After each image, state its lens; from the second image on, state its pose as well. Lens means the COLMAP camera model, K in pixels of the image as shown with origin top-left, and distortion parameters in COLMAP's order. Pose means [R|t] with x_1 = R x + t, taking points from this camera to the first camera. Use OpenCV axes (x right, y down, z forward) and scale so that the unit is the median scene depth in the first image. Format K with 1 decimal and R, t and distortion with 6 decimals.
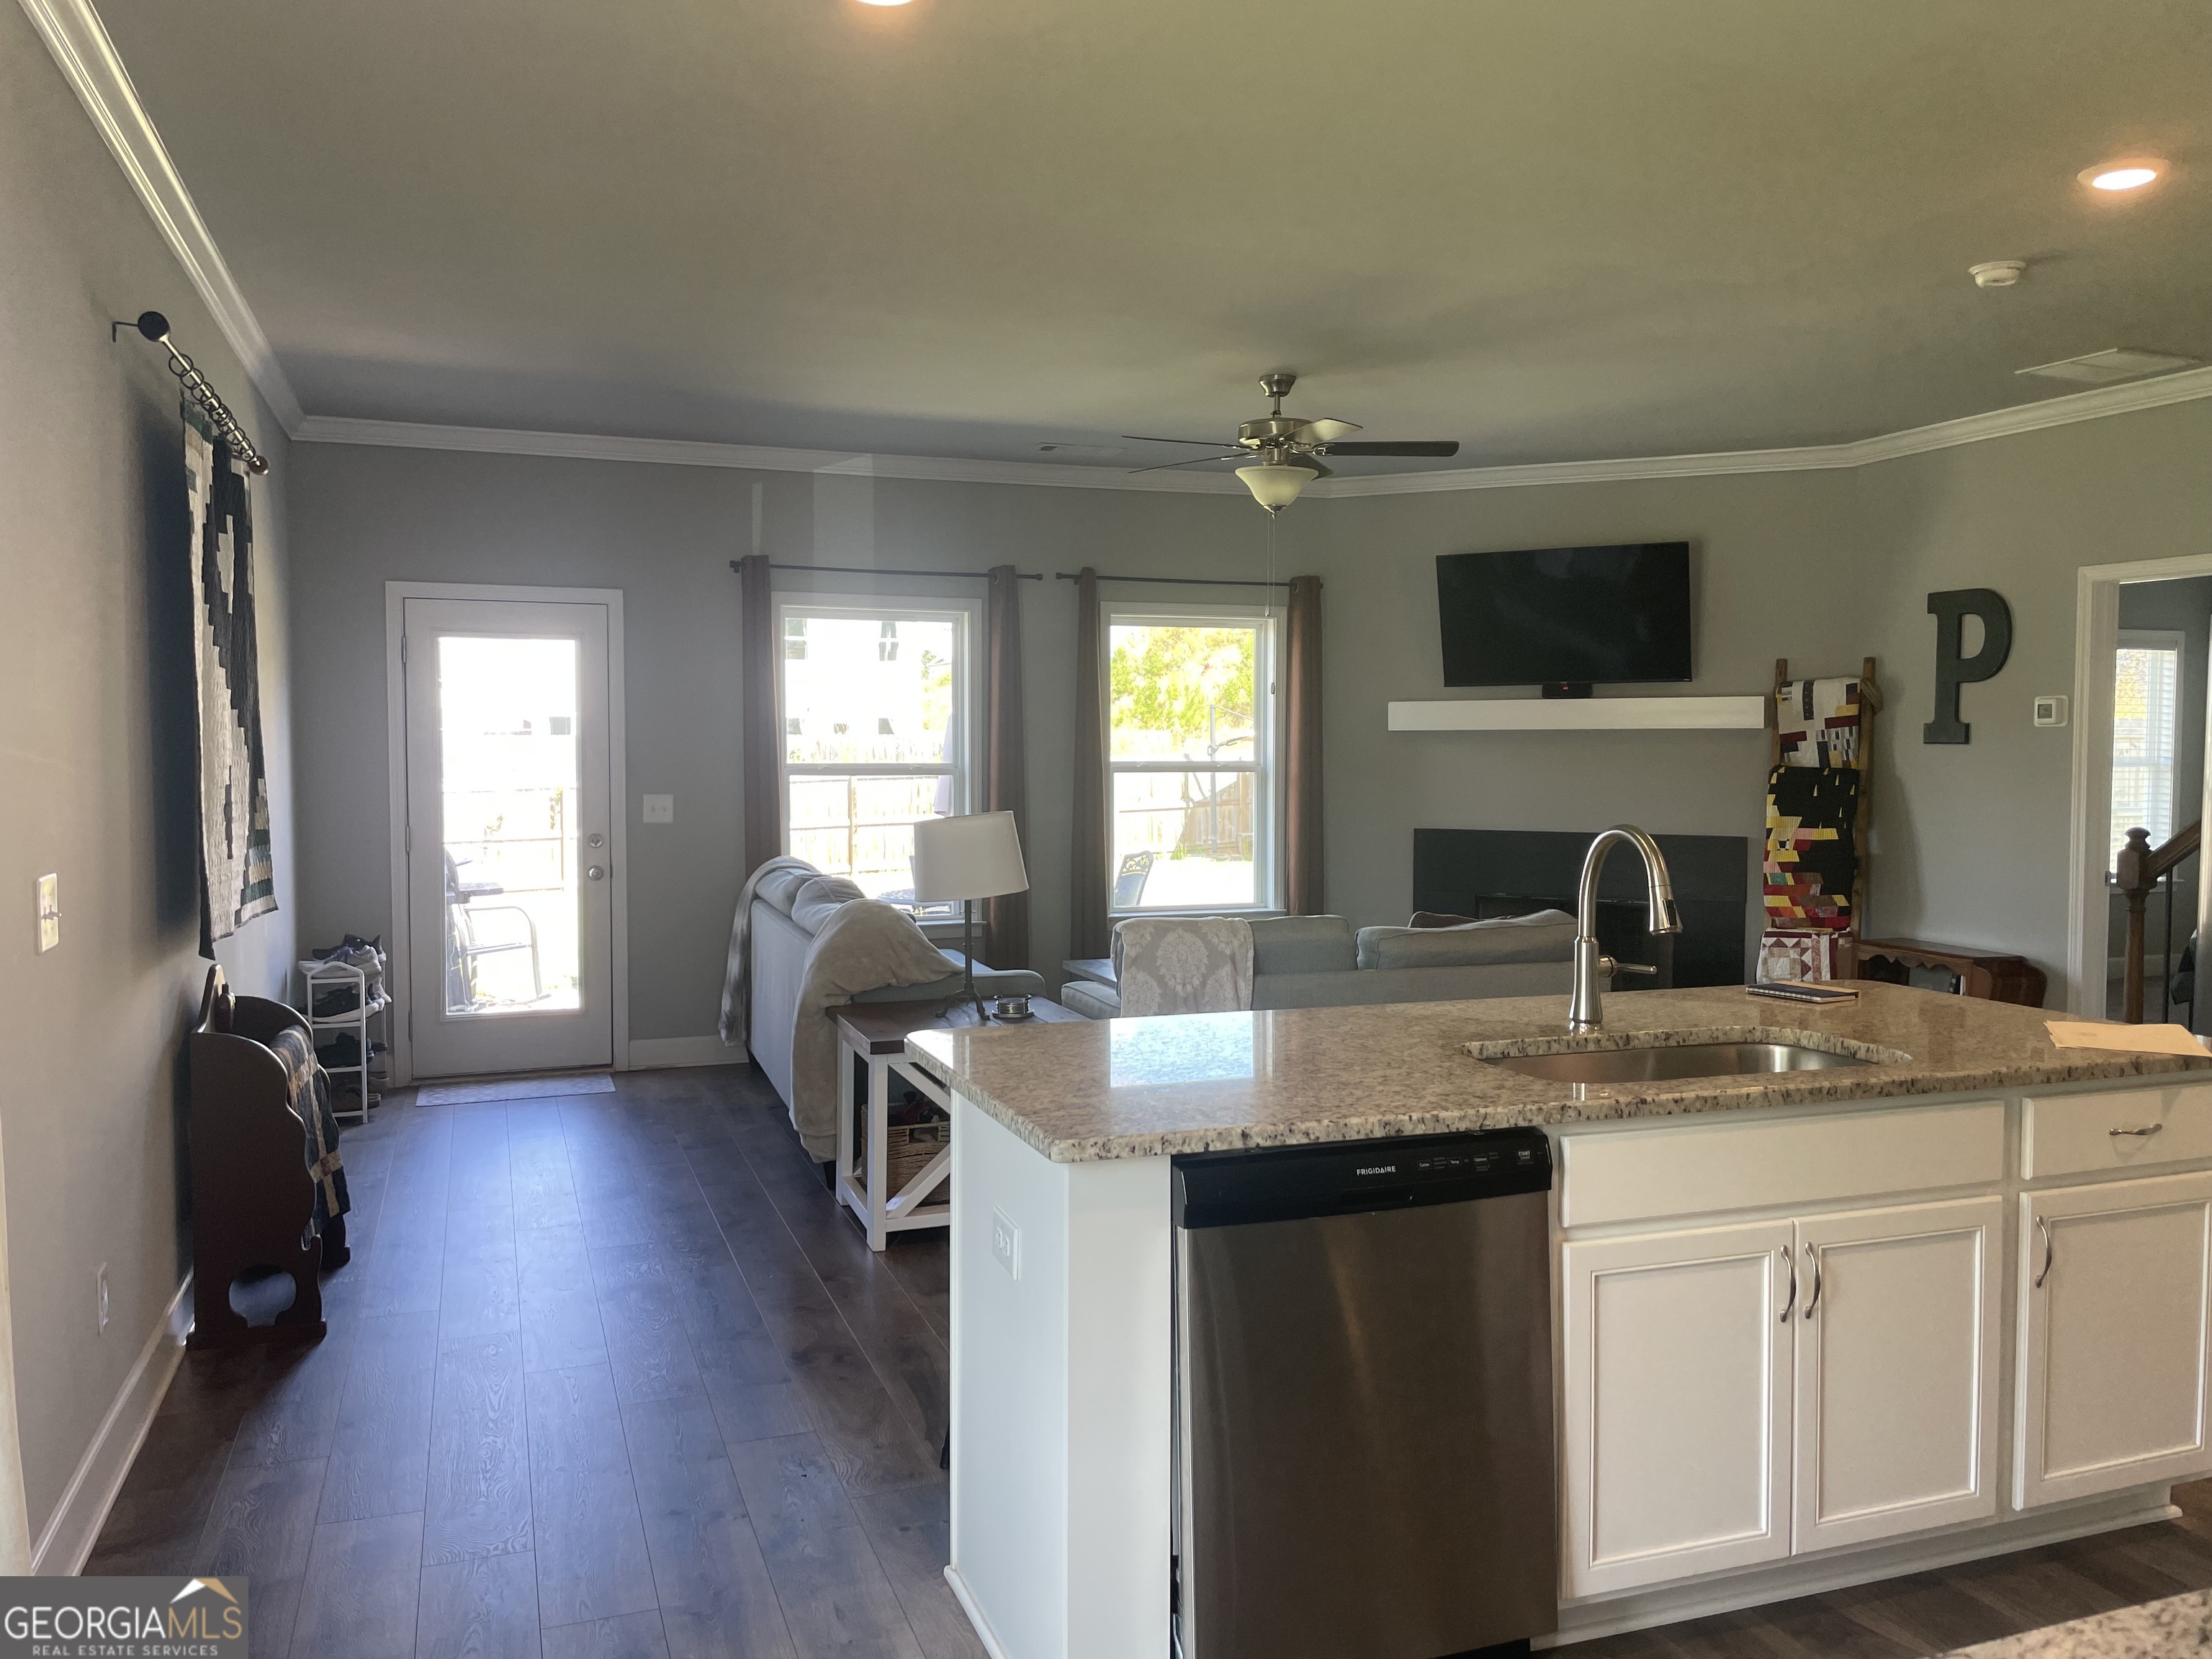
lens RADIAL K [[1683.9, 0, 1105.0], [0, 1683.9, 818.8], [0, 0, 1]] dist [0.097452, -0.139126]
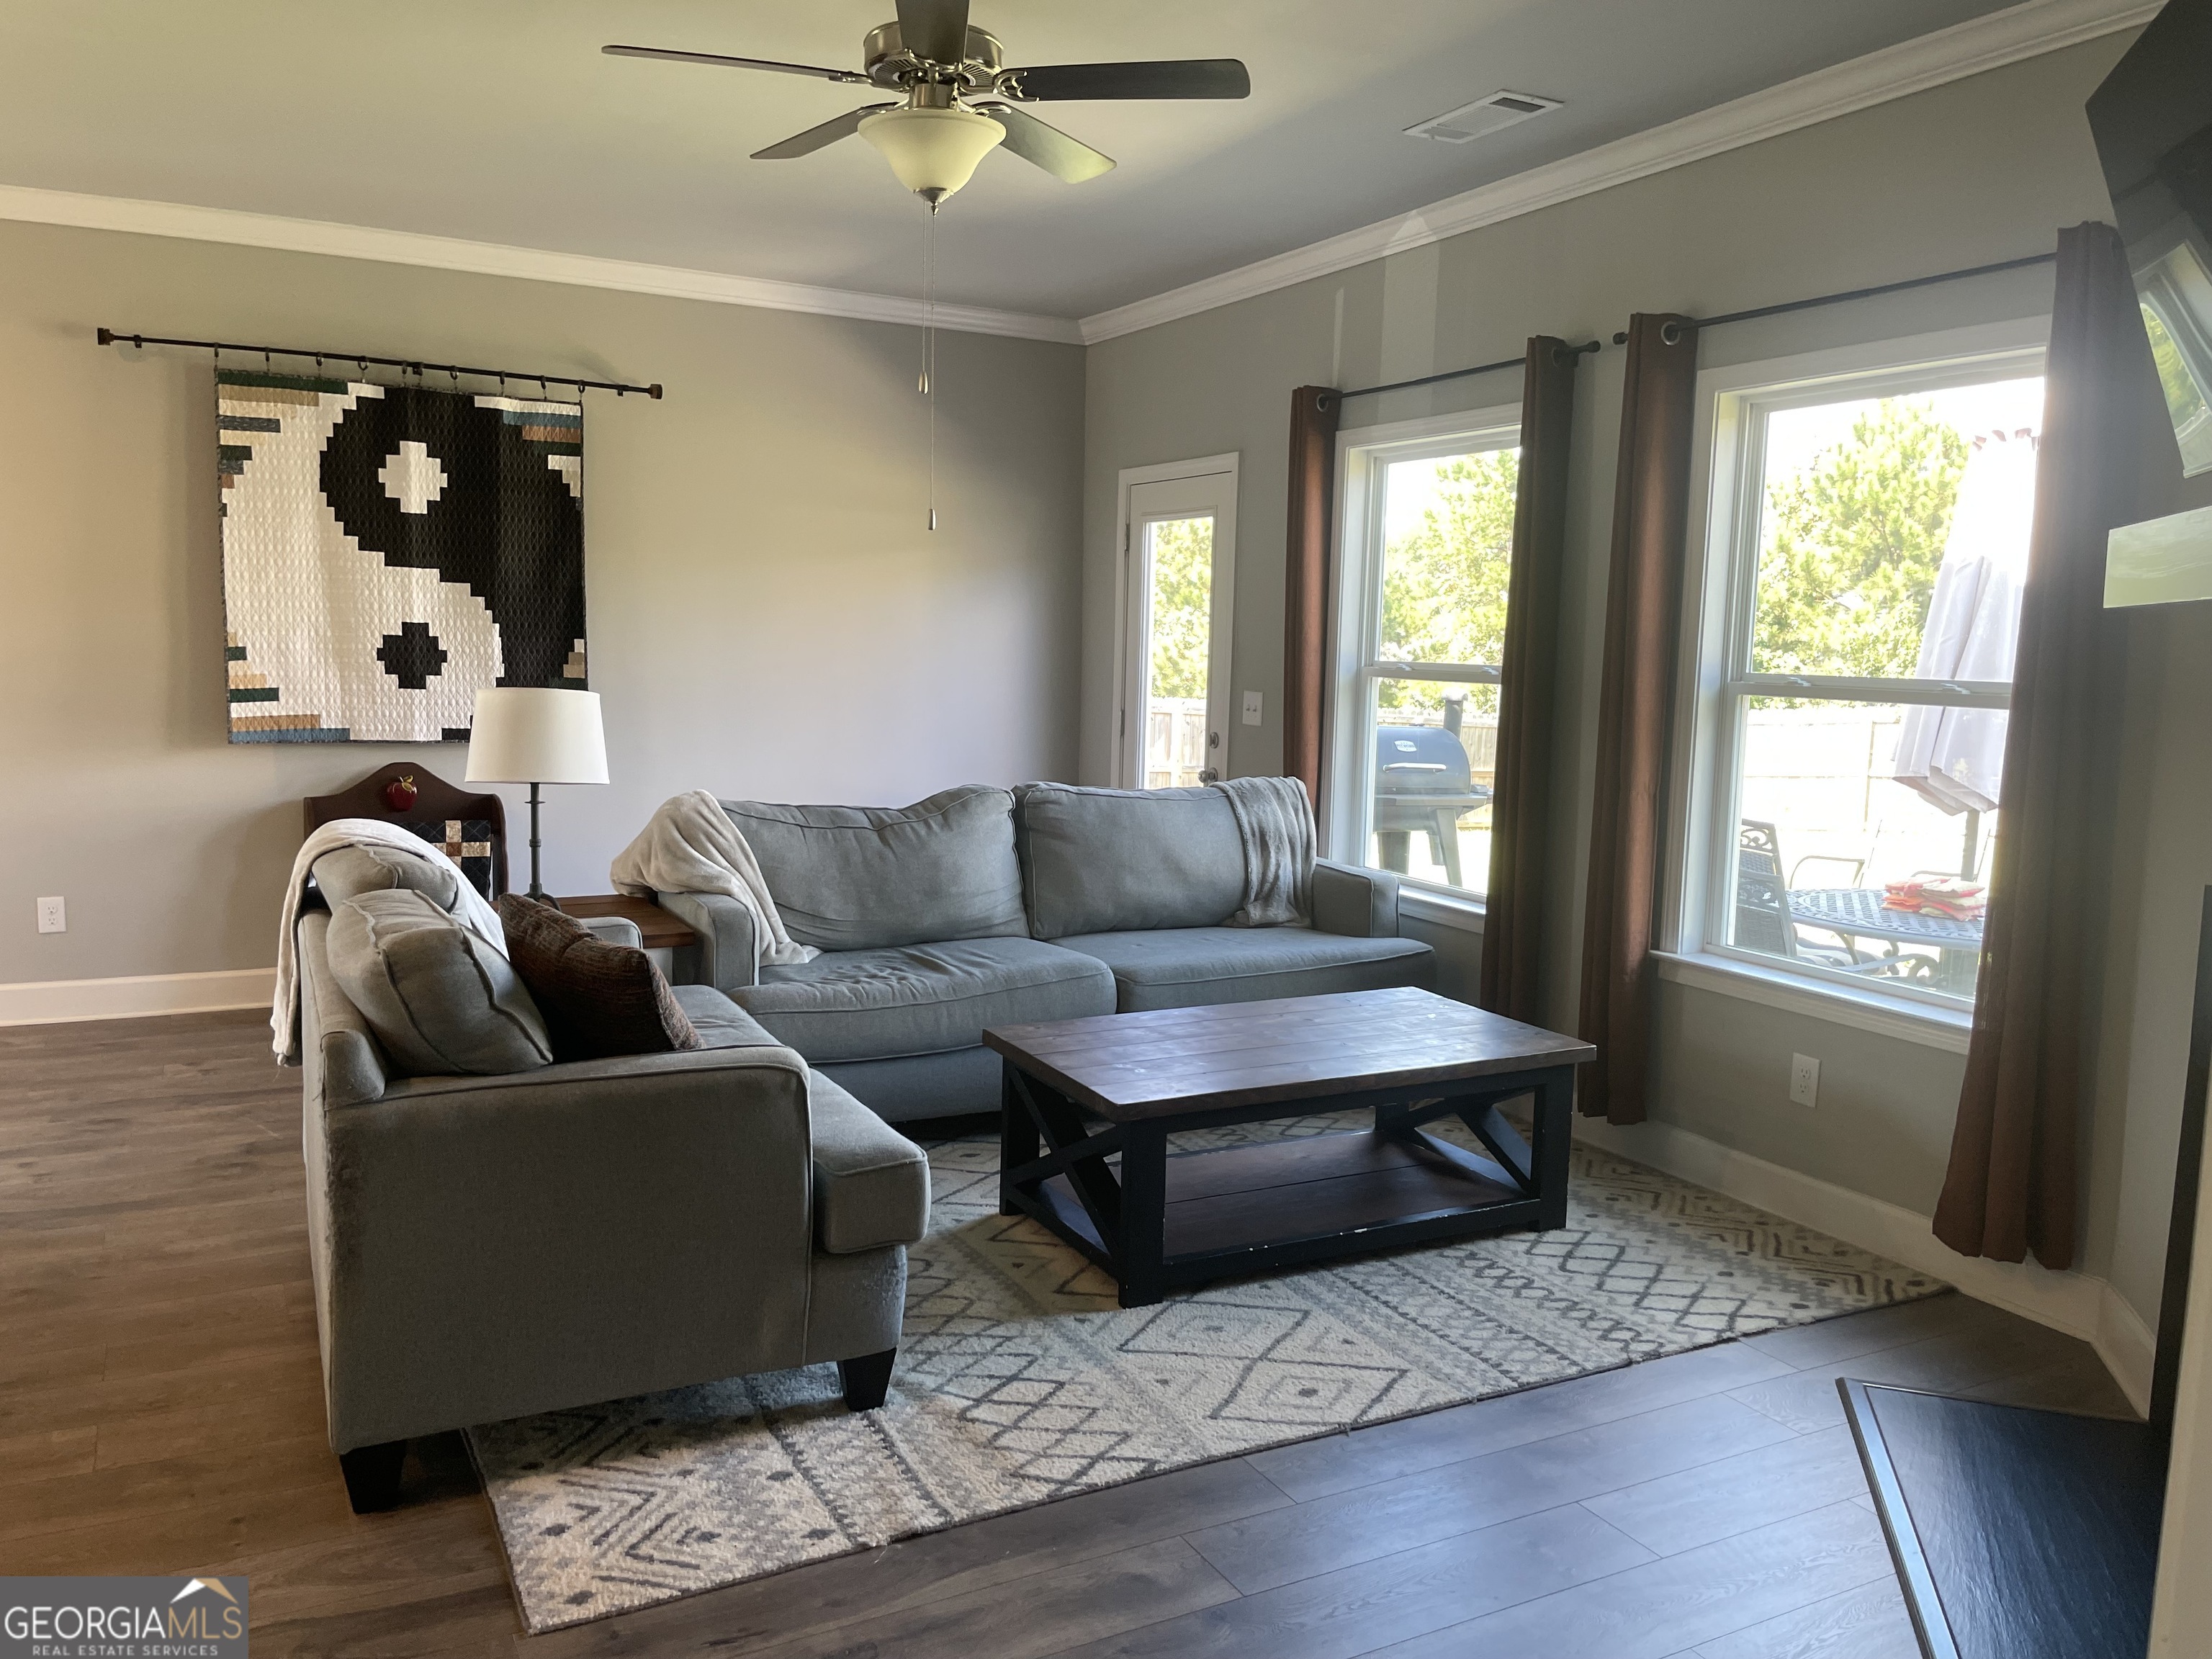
lens RADIAL K [[1670.2, 0, 1100.6], [0, 1670.2, 812.5], [0, 0, 1]] dist [0.095218, -0.141042]
pose [[0.125617, 0.107809, -0.986204, 0.552159], [-0.071964, 0.992449, 0.099326, -0.032066], [0.989465, 0.058494, 0.132427, 0.807566]]
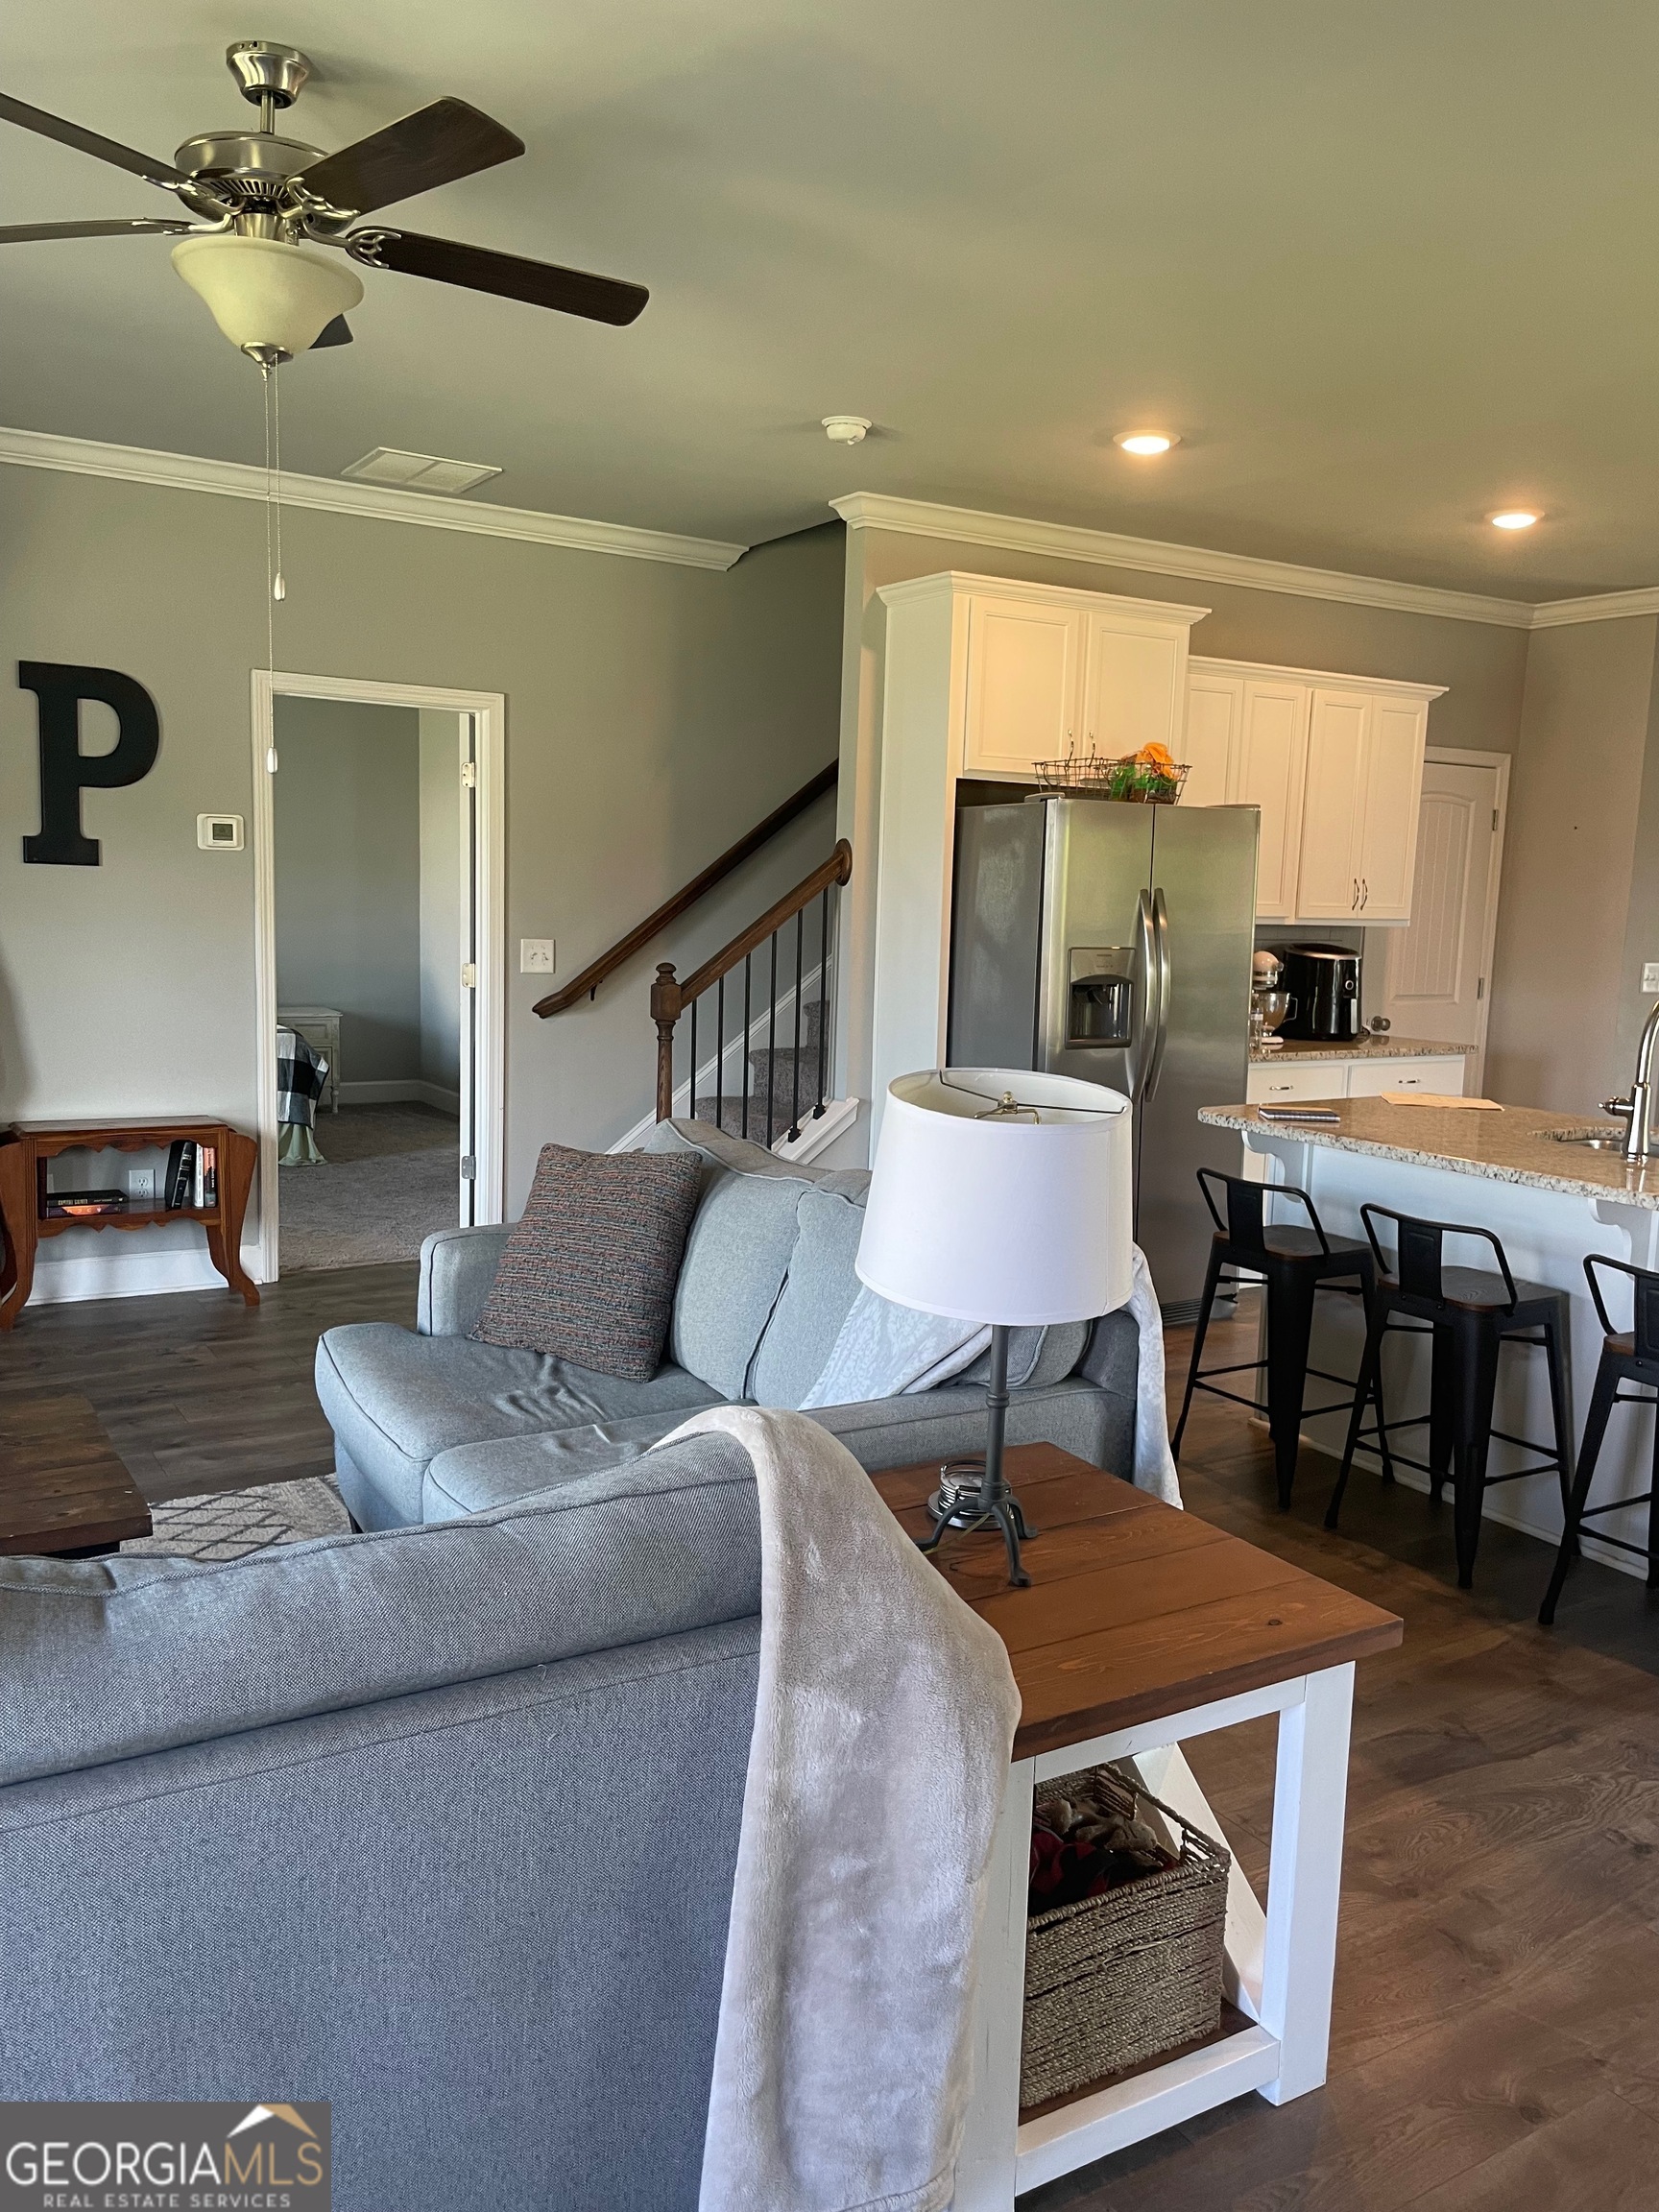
lens RADIAL K [[1683.9, 0, 829.5], [0, 1683.9, 1106.0], [0, 0, 1]] dist [0.097452, -0.139126]
pose [[-0.186002, -0.137144, 0.972931, -0.328896], [0.015168, 0.989692, 0.142406, -0.038763], [-0.982432, 0.041245, -0.182005, 0.766734]]
